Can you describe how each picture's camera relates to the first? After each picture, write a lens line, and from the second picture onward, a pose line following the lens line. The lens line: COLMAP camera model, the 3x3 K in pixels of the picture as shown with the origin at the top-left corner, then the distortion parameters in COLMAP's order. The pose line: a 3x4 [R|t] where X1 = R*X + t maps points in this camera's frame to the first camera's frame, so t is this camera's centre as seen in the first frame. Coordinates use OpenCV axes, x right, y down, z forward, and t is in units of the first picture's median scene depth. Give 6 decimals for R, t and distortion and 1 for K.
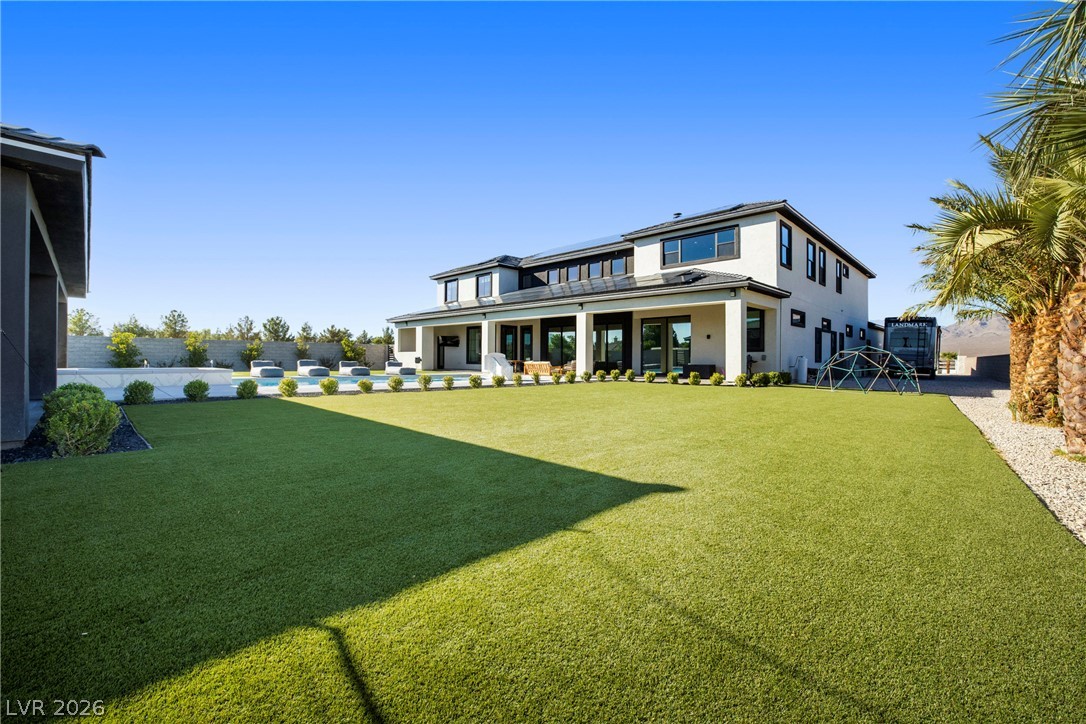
lens RADIAL K [[464.5, 0, 536.9], [0, 464.5, 364.3], [0, 0, 1]] dist [-0.027364, 0.006594]
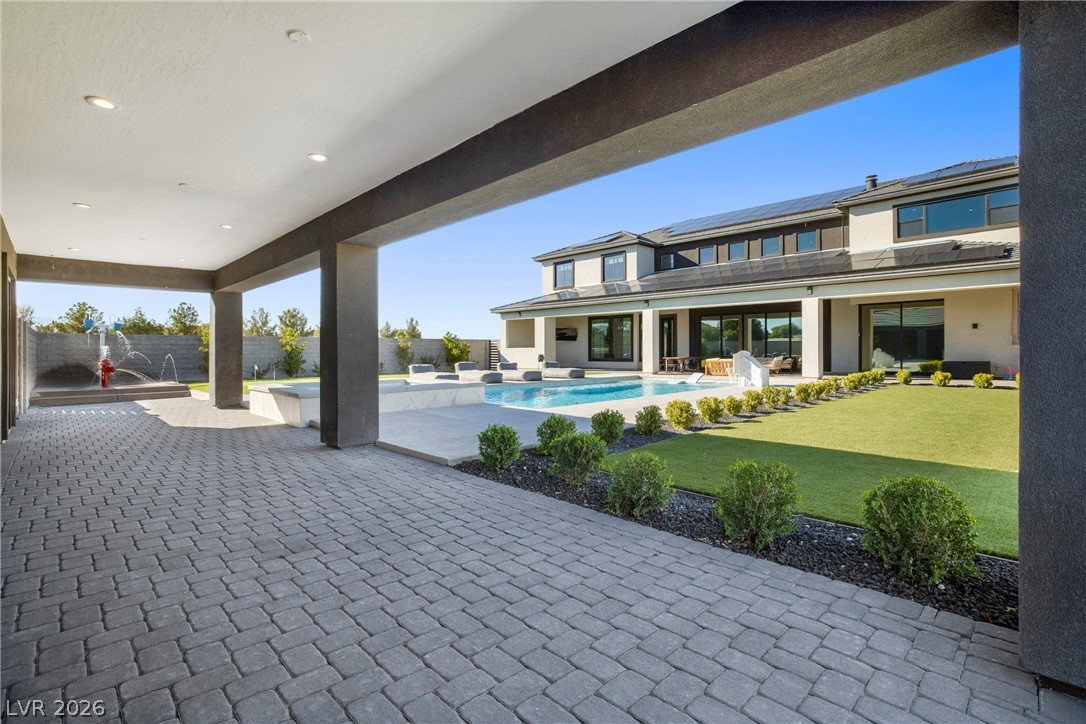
lens RADIAL K [[504.1, 0, 541.0], [0, 504.1, 353.5], [0, 0, 1]] dist [-0.011821, 0.000739]
pose [[0.999898, -0.013695, 0.004095, -0.249243], [0.013719, 0.999888, -0.005973, -0.011462], [-0.004013, 0.006029, 0.999974, 0.097456]]
